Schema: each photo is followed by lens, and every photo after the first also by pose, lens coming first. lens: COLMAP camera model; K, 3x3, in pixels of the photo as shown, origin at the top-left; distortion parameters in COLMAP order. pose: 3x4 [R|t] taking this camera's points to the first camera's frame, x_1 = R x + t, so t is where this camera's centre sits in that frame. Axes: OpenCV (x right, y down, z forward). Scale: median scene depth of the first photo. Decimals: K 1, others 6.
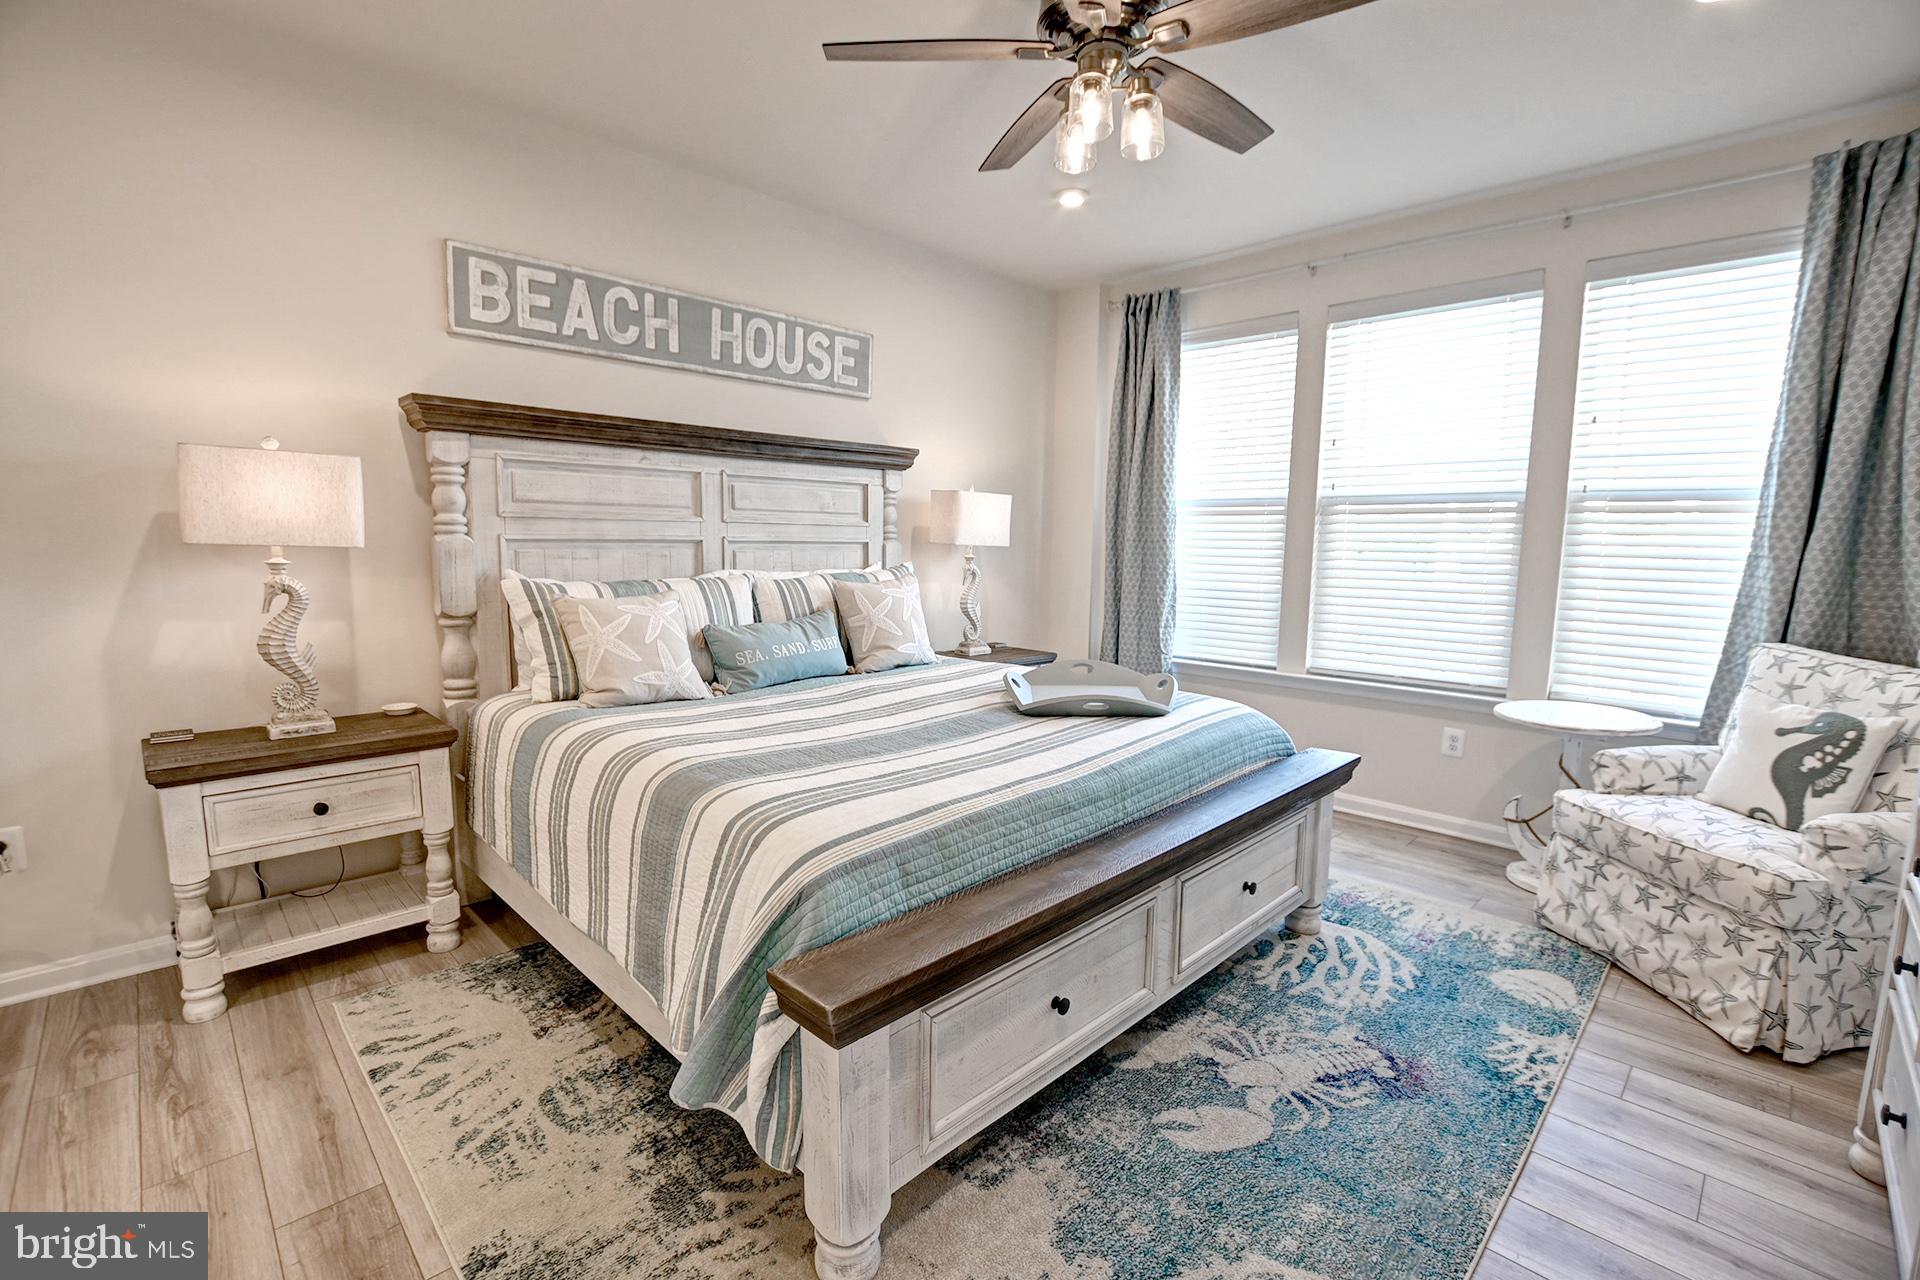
lens RADIAL K [[852.4, 0, 950.8], [0, 852.4, 644.8], [0, 0, 1]] dist [-0.034056, 0.000540]
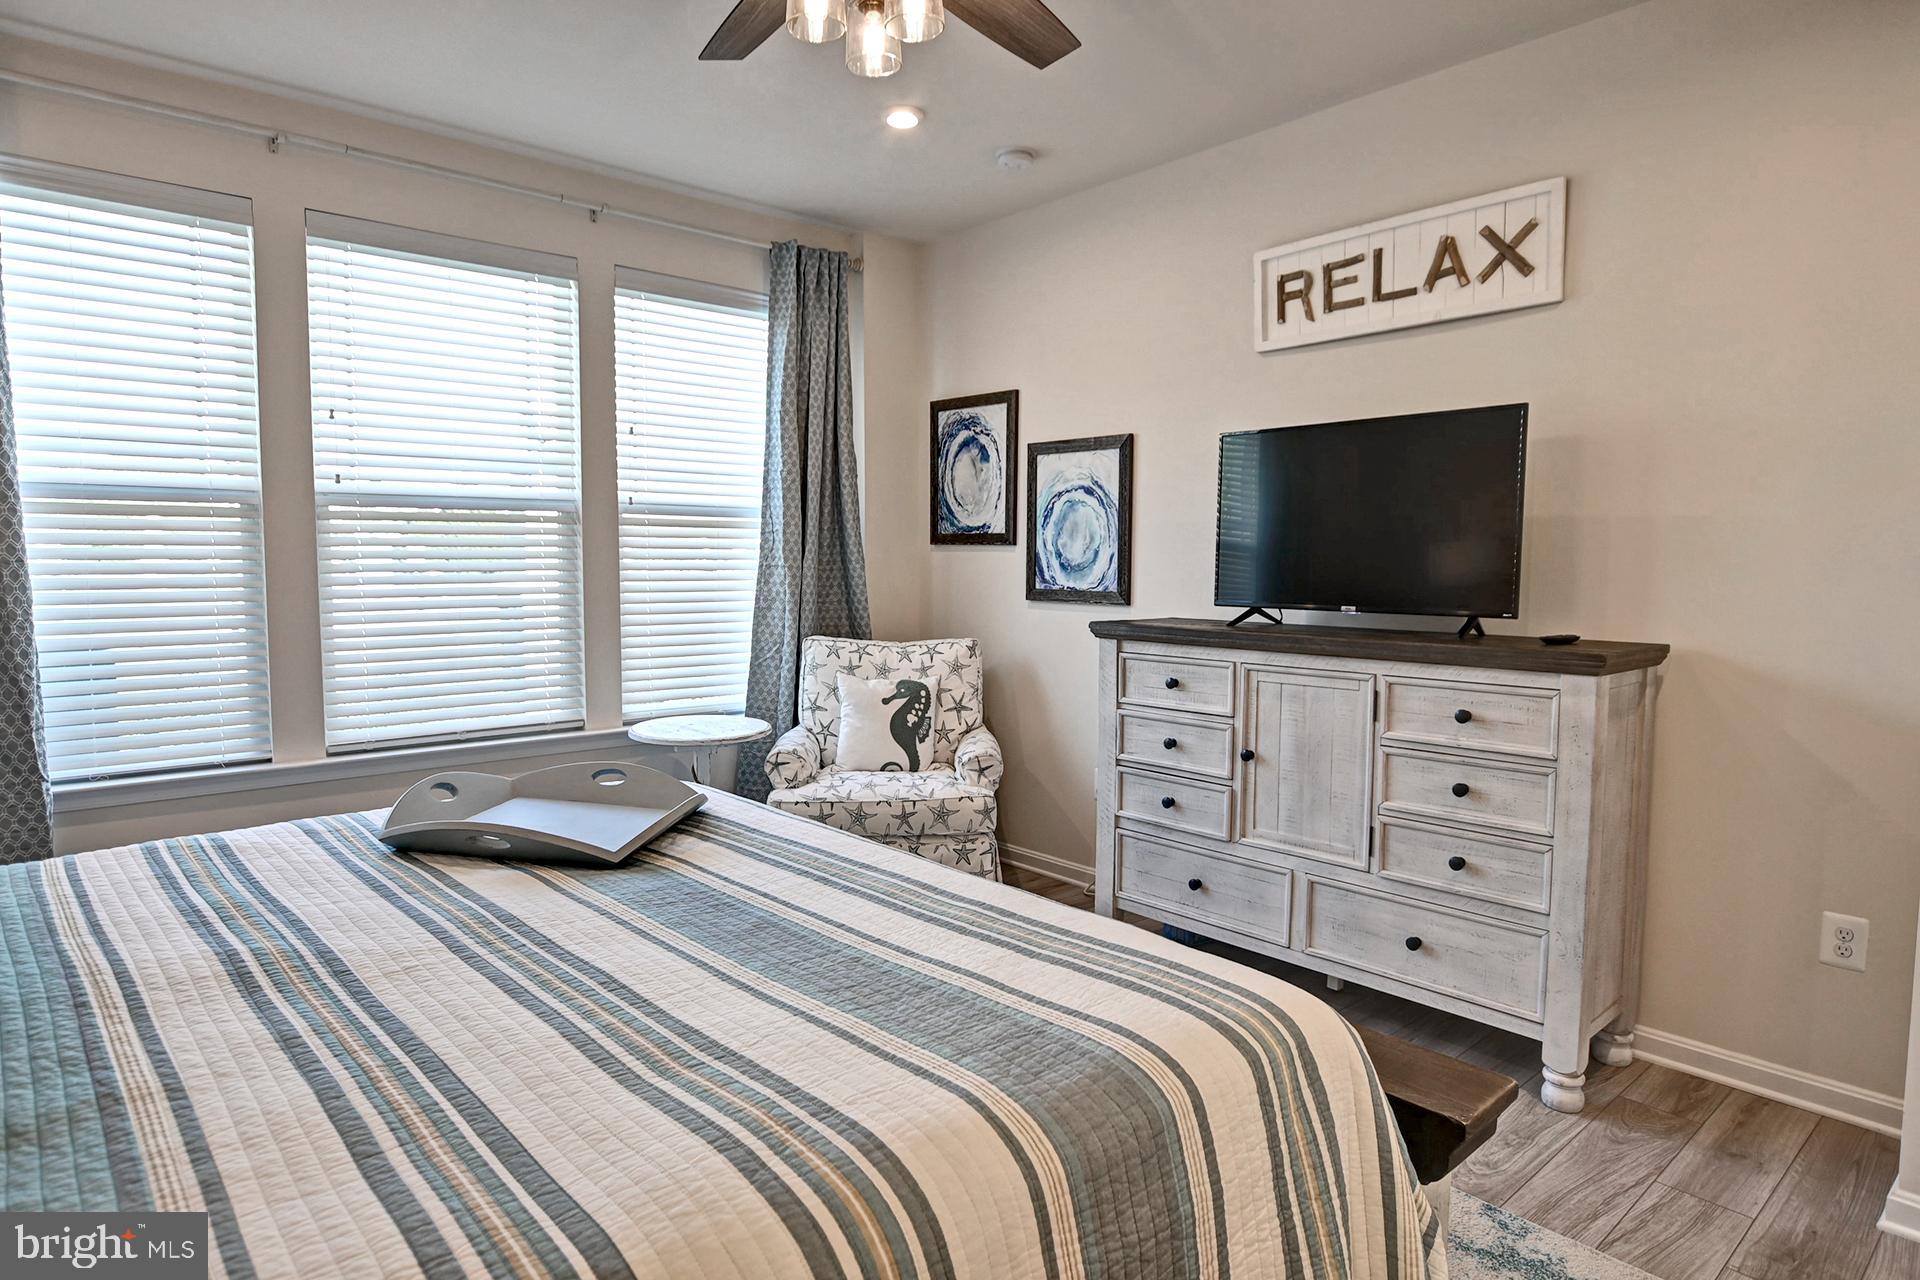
lens RADIAL K [[1095.2, 0, 952.6], [0, 1095.2, 636.3], [0, 0, 1]] dist [-0.003882, -0.000288]
pose [[0.048162, -0.082503, 0.995426, -0.532161], [0.117607, 0.990119, 0.076373, -0.087791], [-0.991892, 0.113391, 0.057389, 0.599940]]
